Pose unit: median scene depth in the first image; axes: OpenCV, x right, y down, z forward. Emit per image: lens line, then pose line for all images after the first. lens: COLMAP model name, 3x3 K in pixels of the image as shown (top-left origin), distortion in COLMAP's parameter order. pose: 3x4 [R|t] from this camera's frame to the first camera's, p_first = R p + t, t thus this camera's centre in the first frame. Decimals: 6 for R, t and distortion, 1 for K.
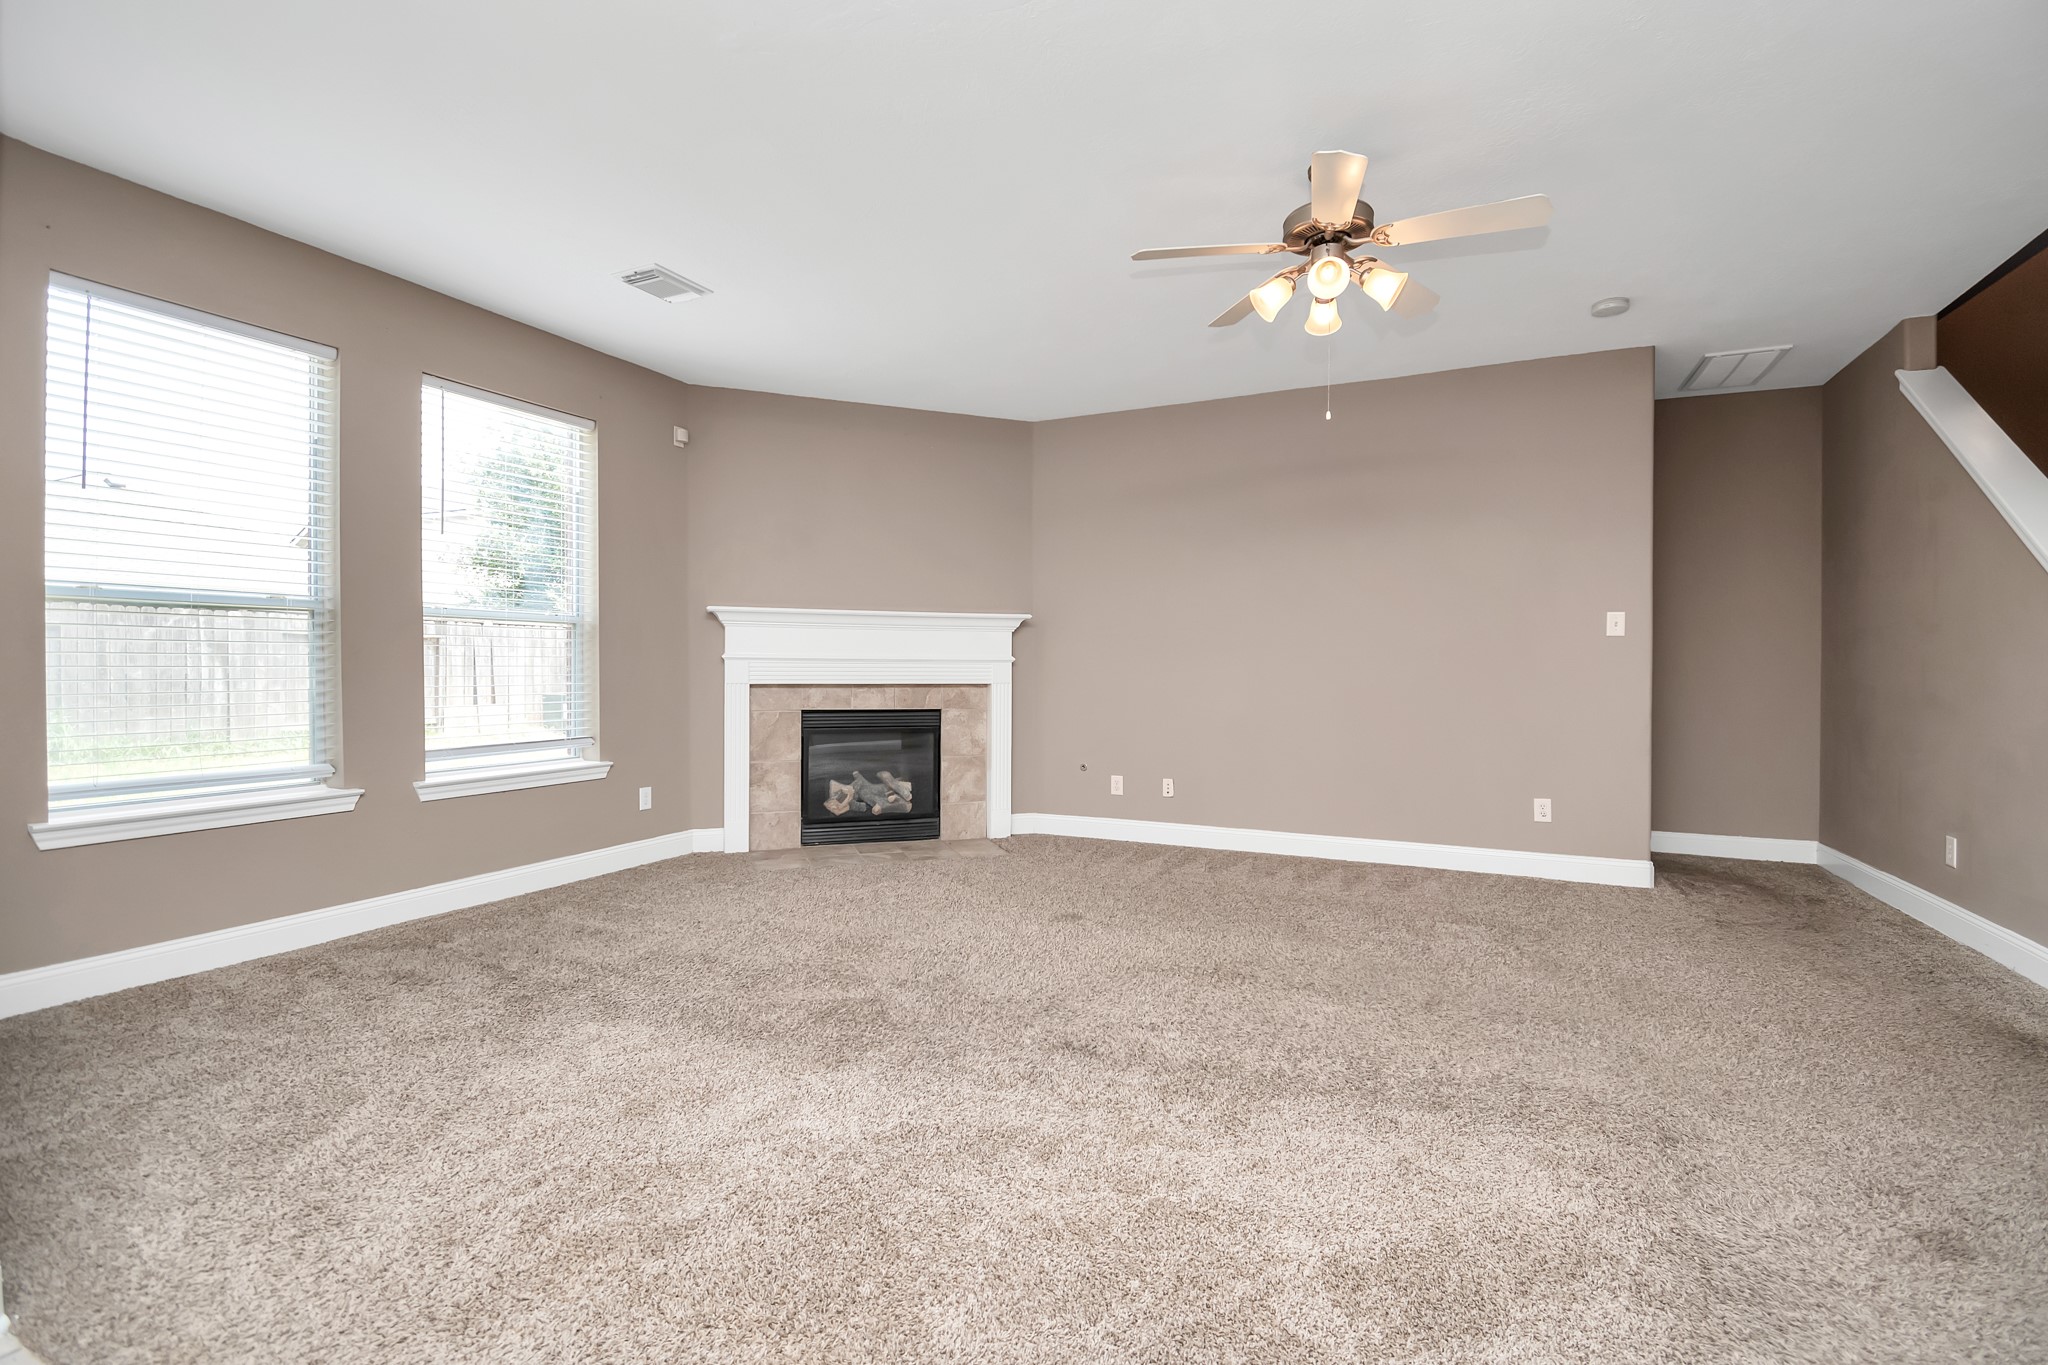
lens RADIAL K [[898.5, 0, 1038.2], [0, 898.5, 678.2], [0, 0, 1]] dist [0.012898, -0.022788]
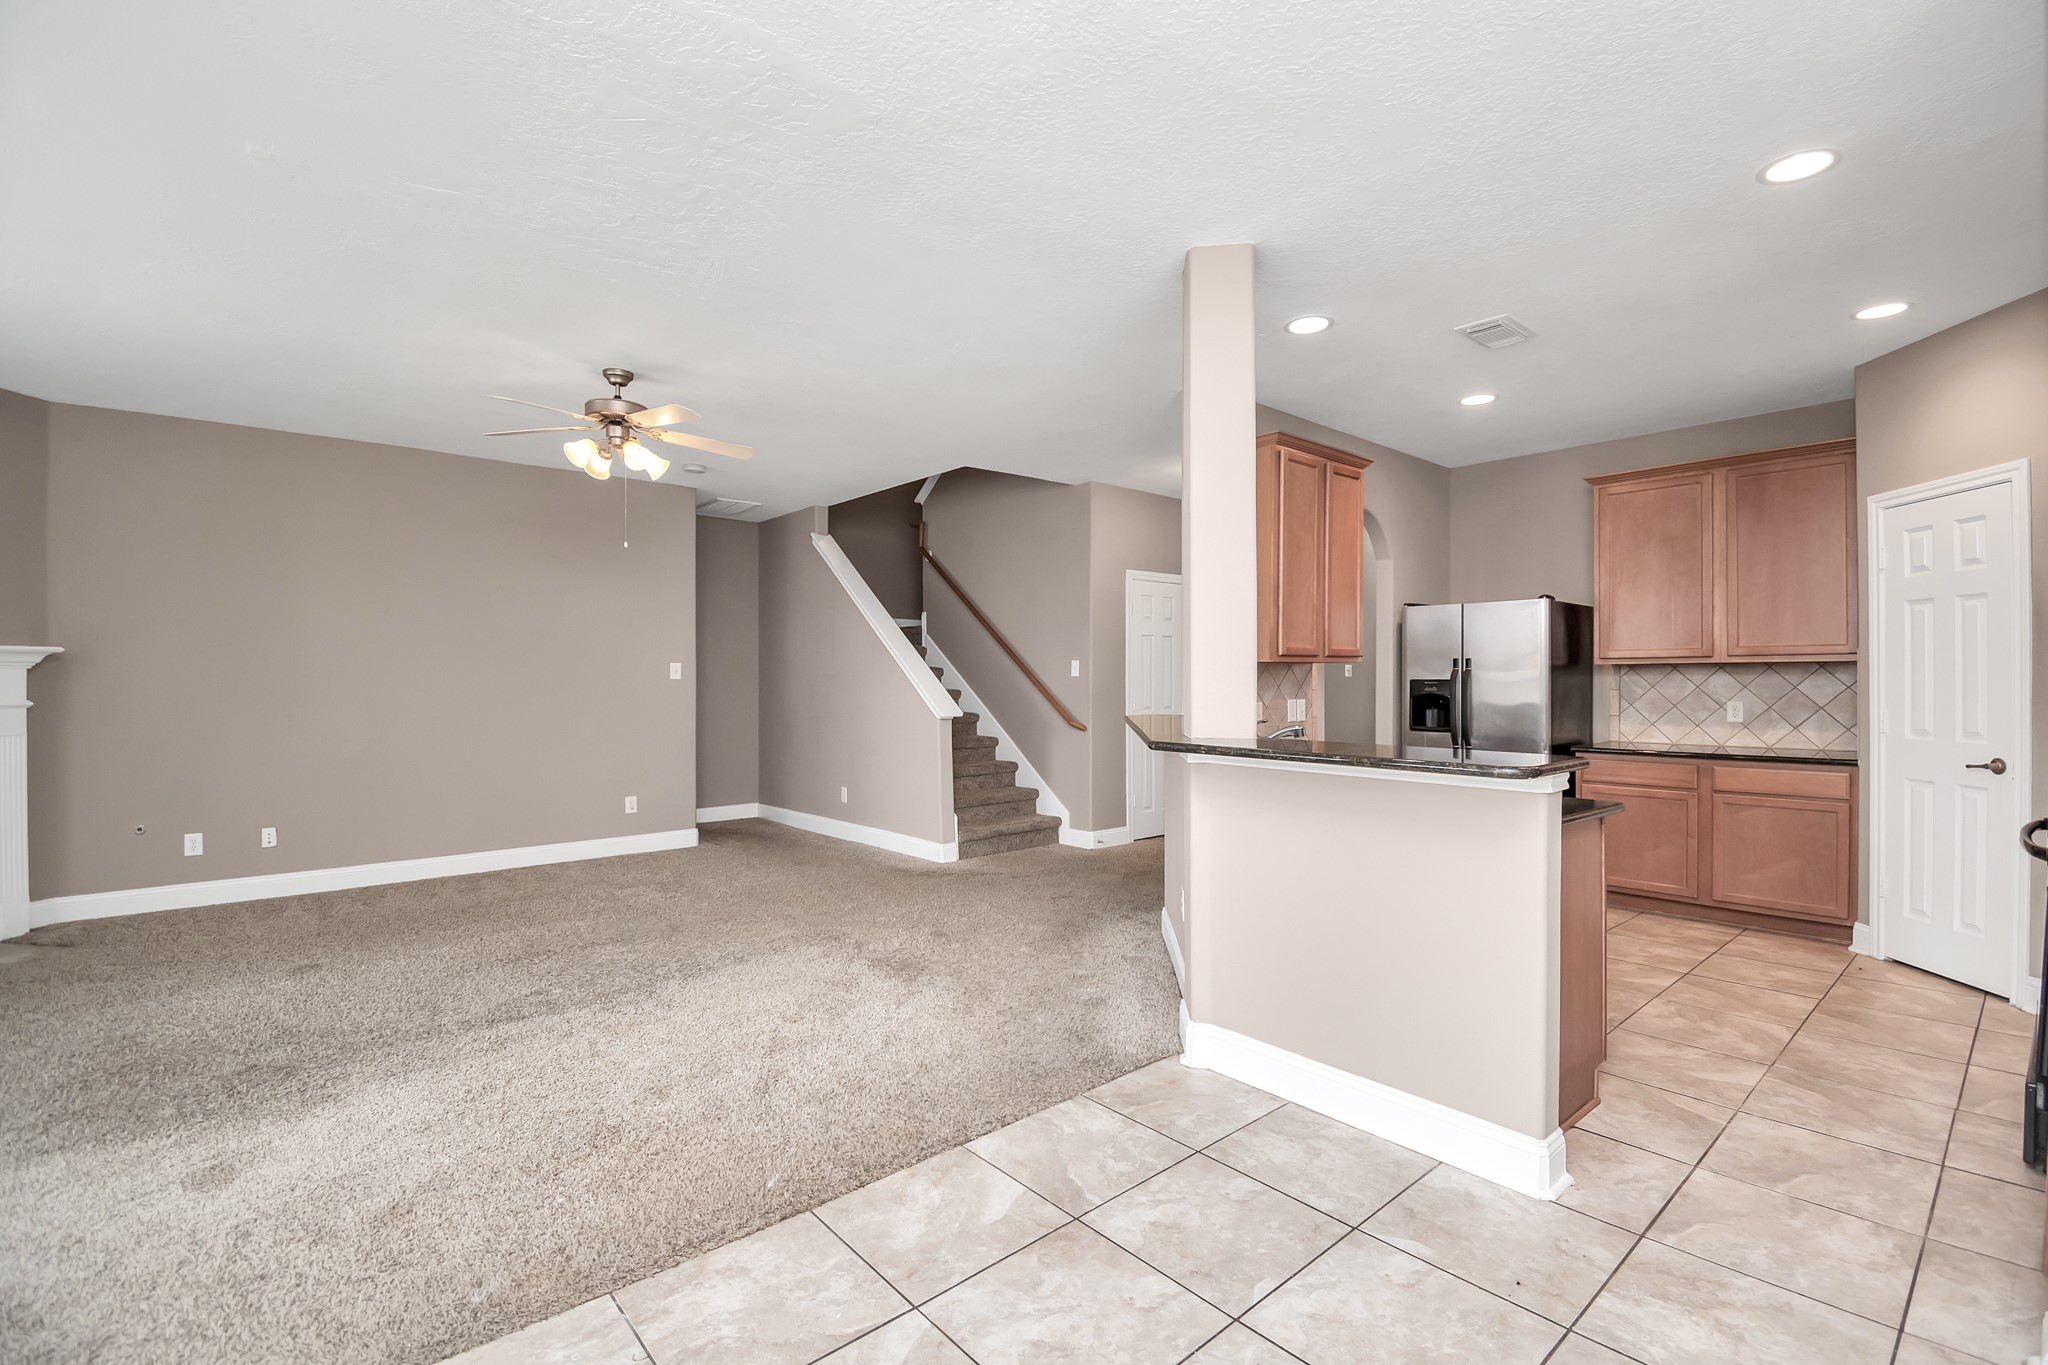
lens RADIAL K [[904.0, 0, 1024.0], [0, 904.0, 682.5], [0, 0, 1]] dist [0.008243, -0.023320]
pose [[0.410209, -0.009333, 0.911944, -0.402259], [0.014251, 0.999891, 0.003823, -0.033099], [-0.911880, 0.011428, 0.410297, -0.106519]]
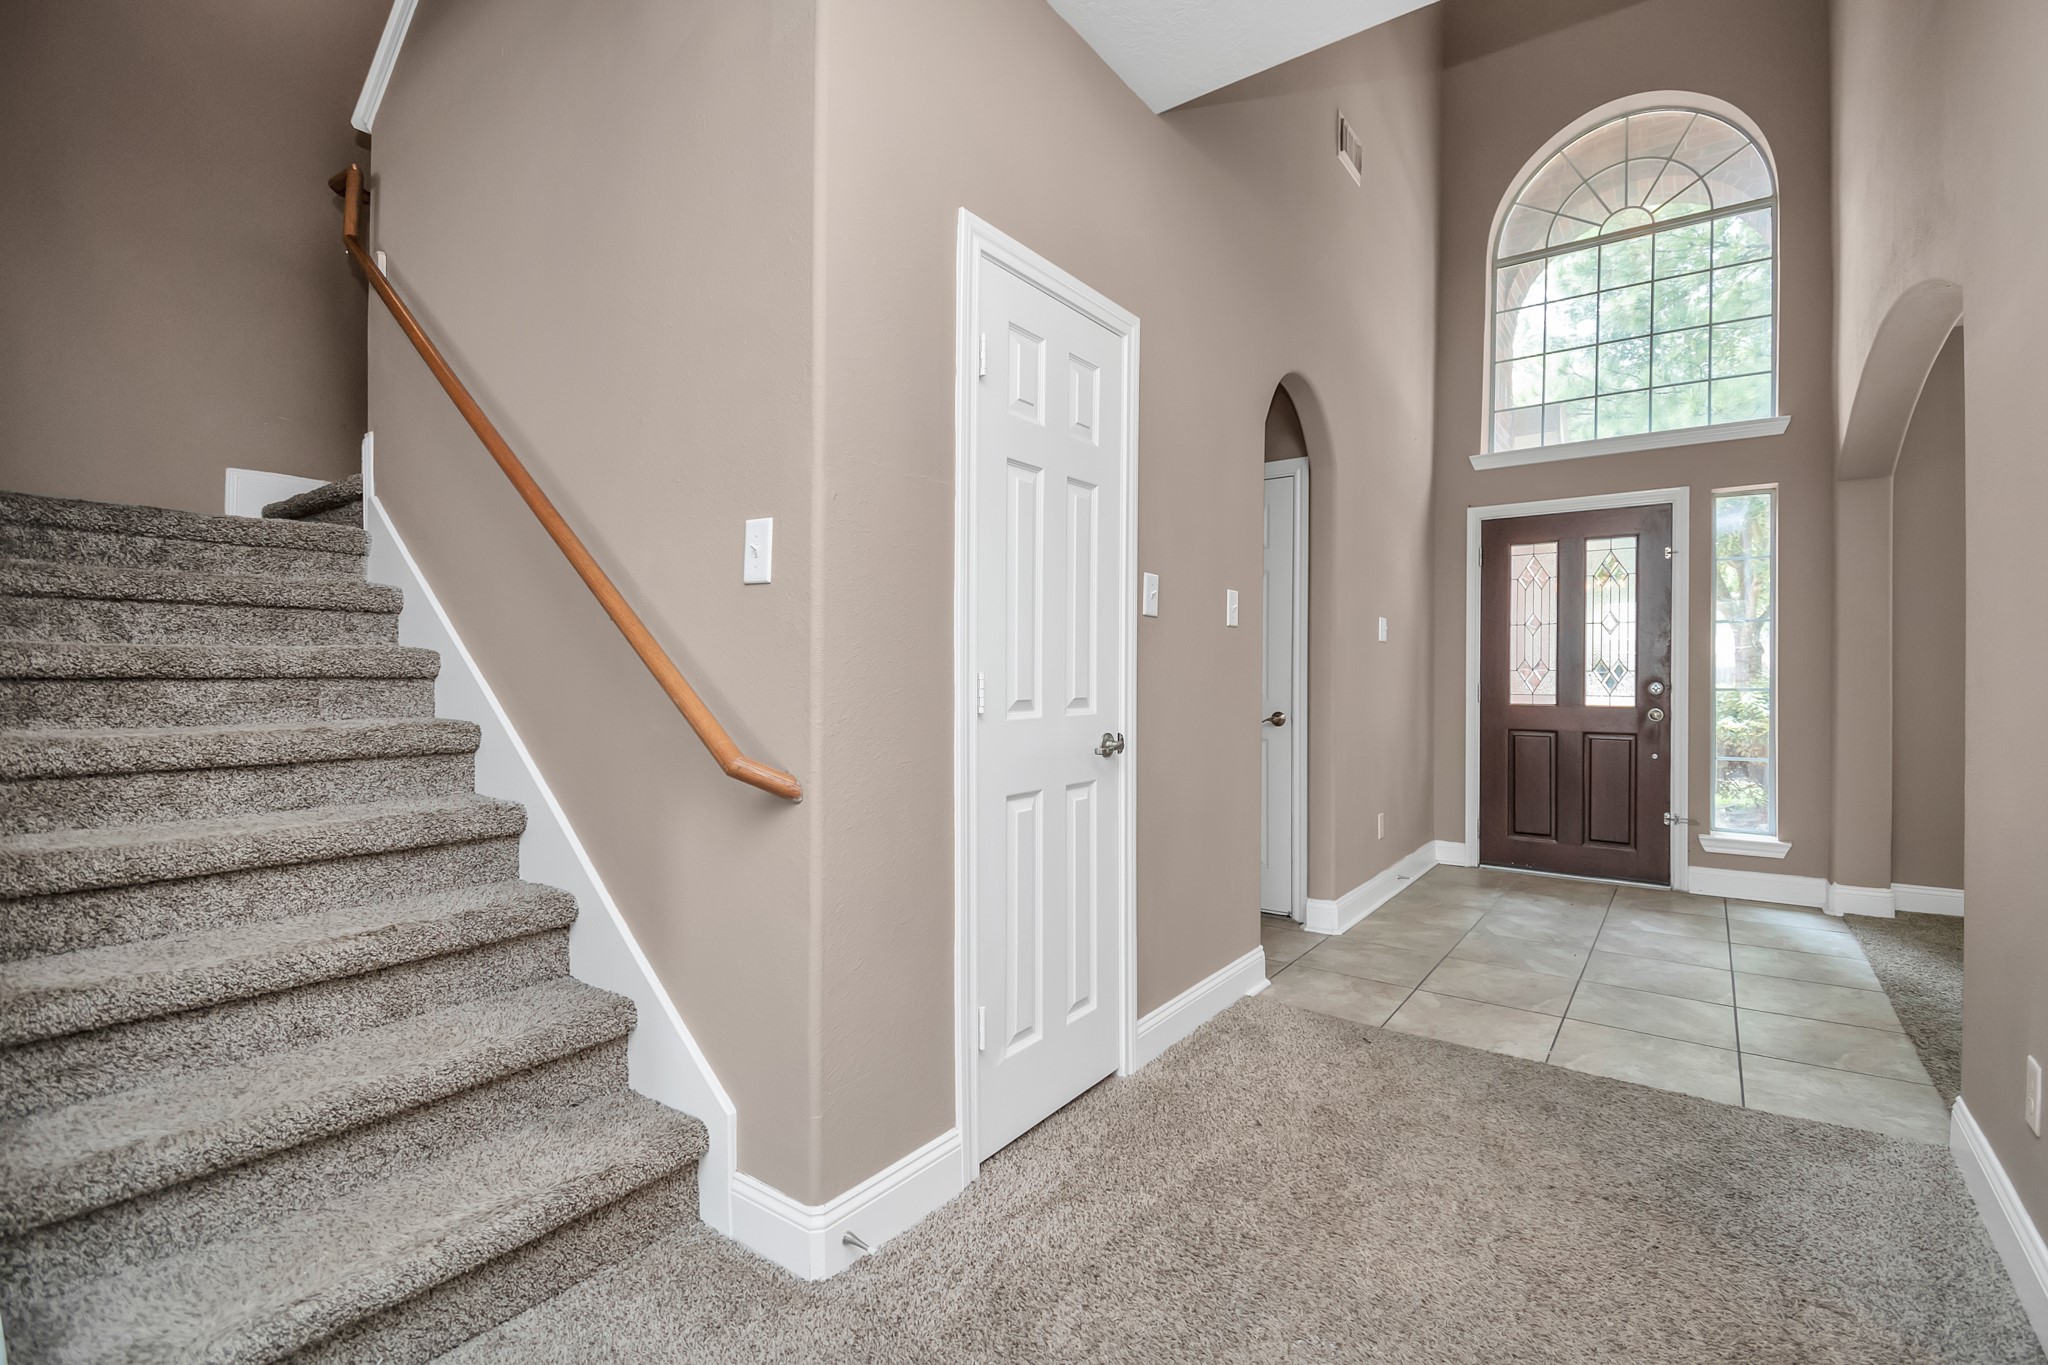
lens RADIAL K [[915.4, 0, 1045.6], [0, 915.4, 687.4], [0, 0, 1]] dist [0.031607, -0.036199]
pose [[0.182234, -0.020823, 0.983035, 0.471979], [0.010213, 0.999762, 0.019284, -0.006000], [-0.983202, 0.006526, 0.182403, 0.184674]]
